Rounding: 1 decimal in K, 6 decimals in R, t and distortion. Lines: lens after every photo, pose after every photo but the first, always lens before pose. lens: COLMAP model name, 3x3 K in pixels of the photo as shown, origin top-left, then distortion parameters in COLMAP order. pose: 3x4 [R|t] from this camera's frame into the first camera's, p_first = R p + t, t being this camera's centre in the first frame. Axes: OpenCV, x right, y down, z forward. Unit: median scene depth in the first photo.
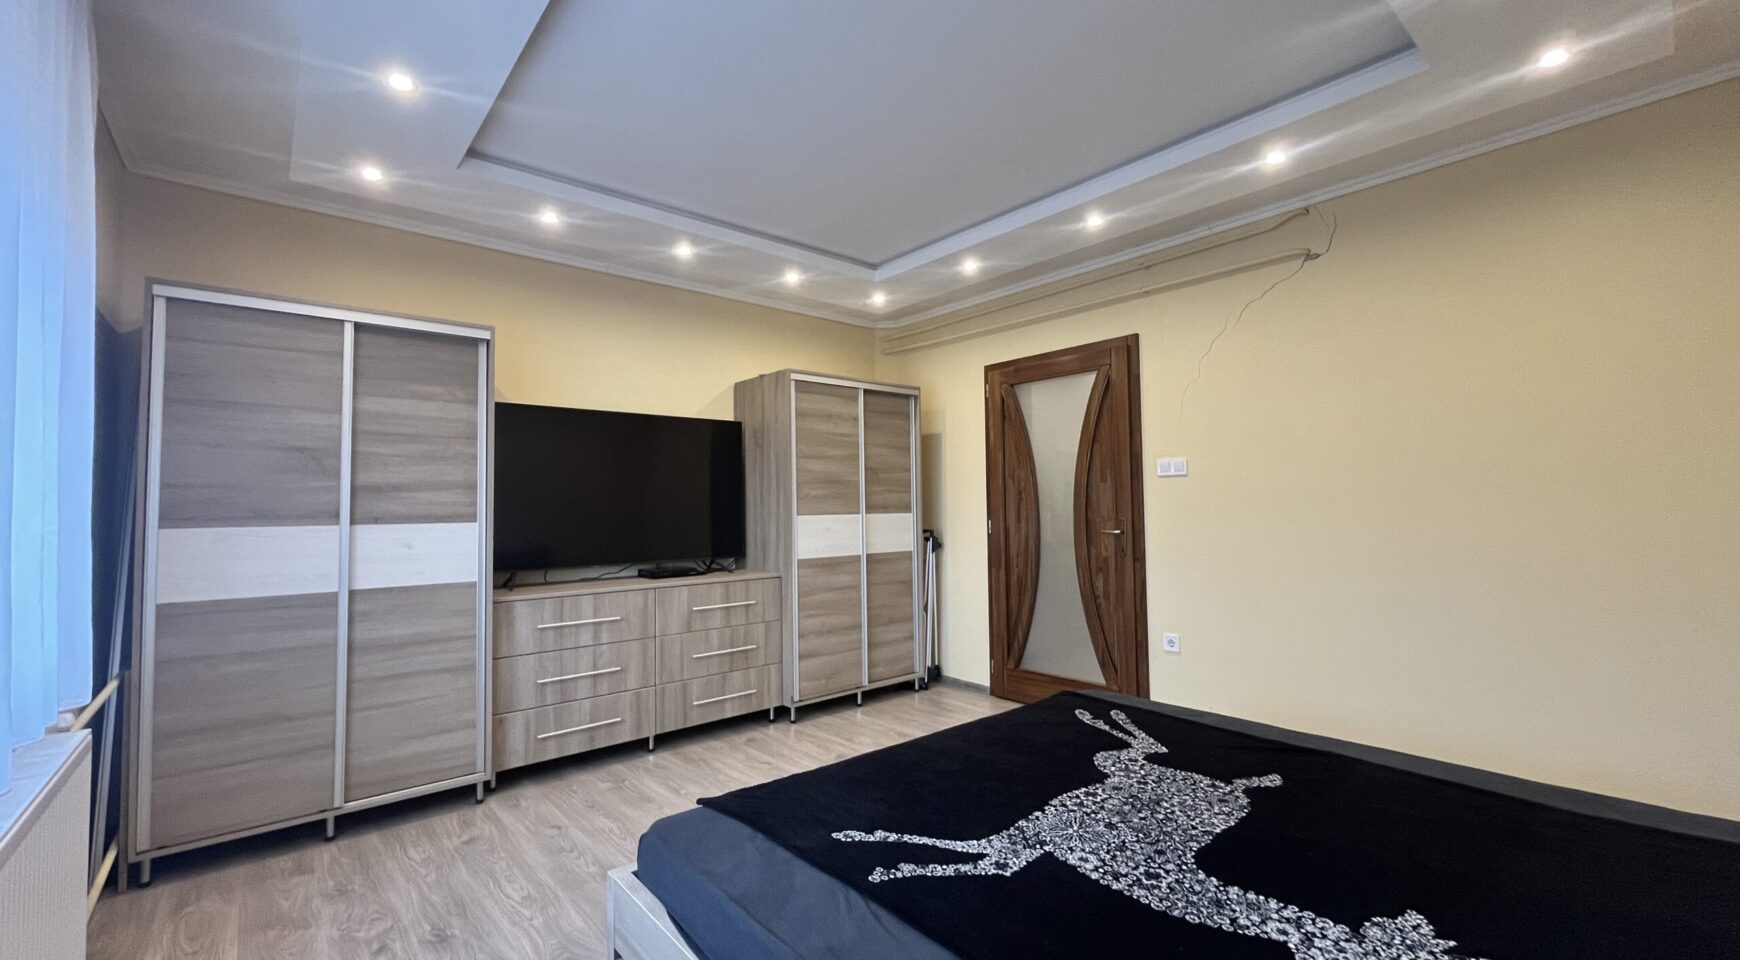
lens RADIAL K [[698.6, 0, 870.0], [0, 698.6, 480.0], [0, 0, 1]] dist [-0.000432, -0.000069]
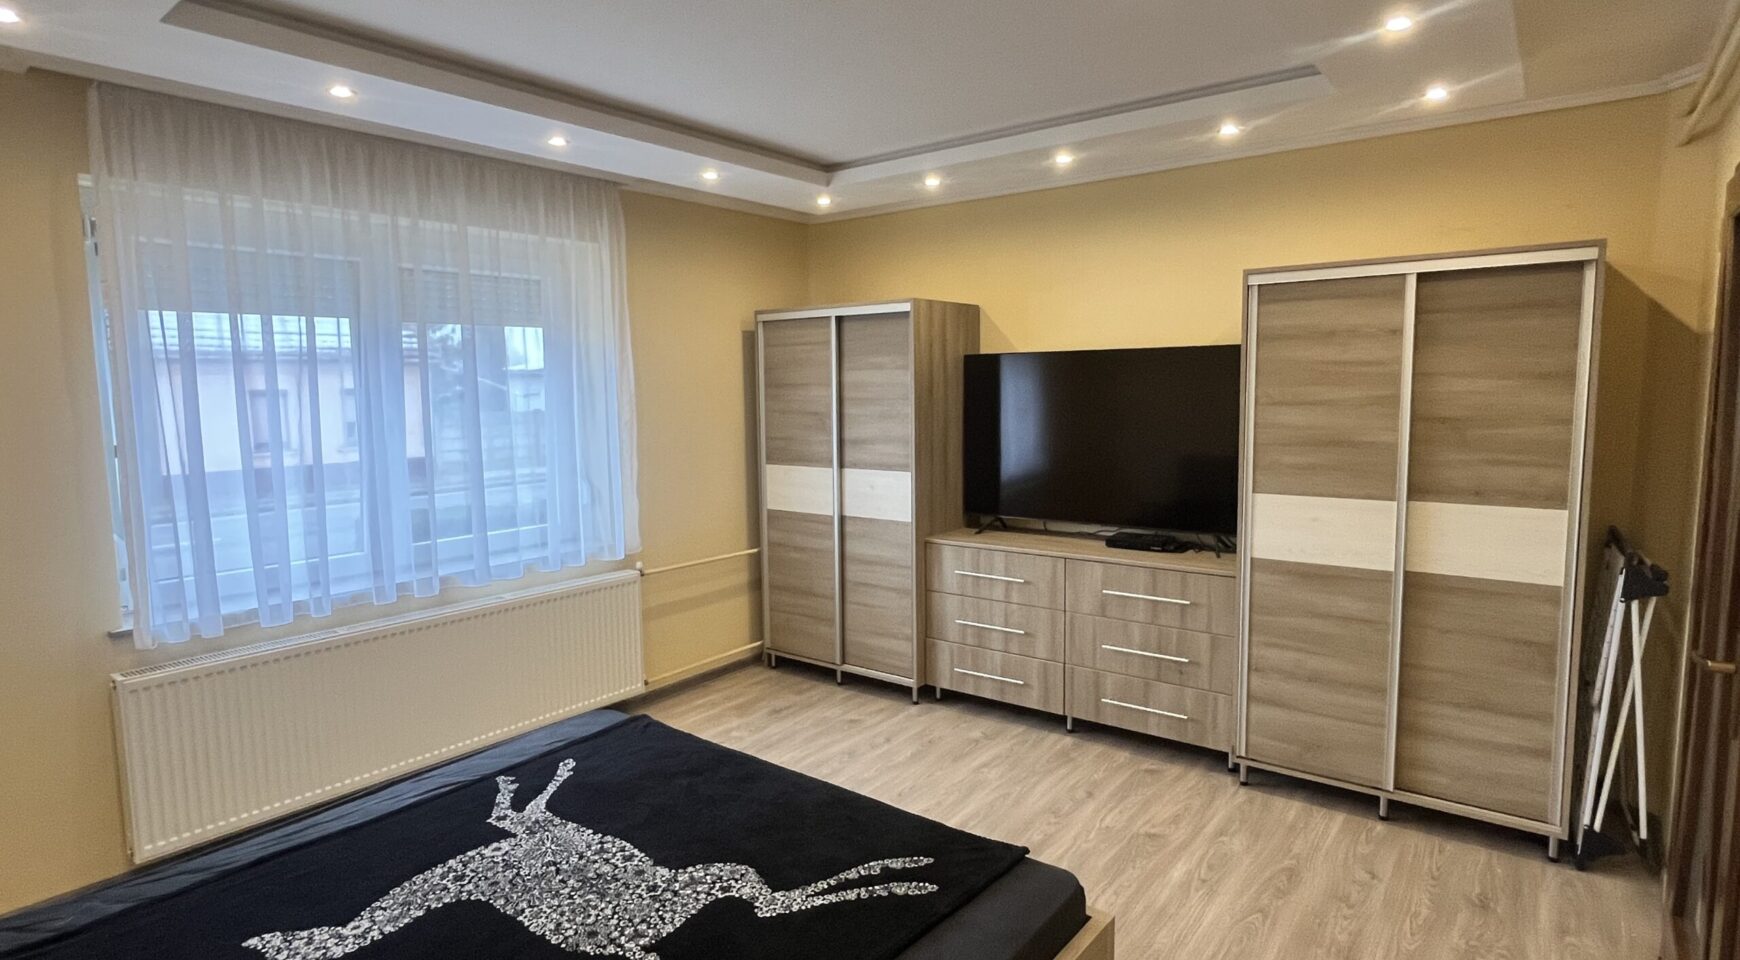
lens RADIAL K [[897.7, 0, 870.0], [0, 897.7, 480.0], [0, 0, 1]] dist [-0.011613, -0.000464]
pose [[0.206506, 0.115437, -0.971612, 0.955226], [0.051347, 0.990369, 0.128579, -0.132578], [0.977097, -0.076441, 0.198590, 0.699042]]
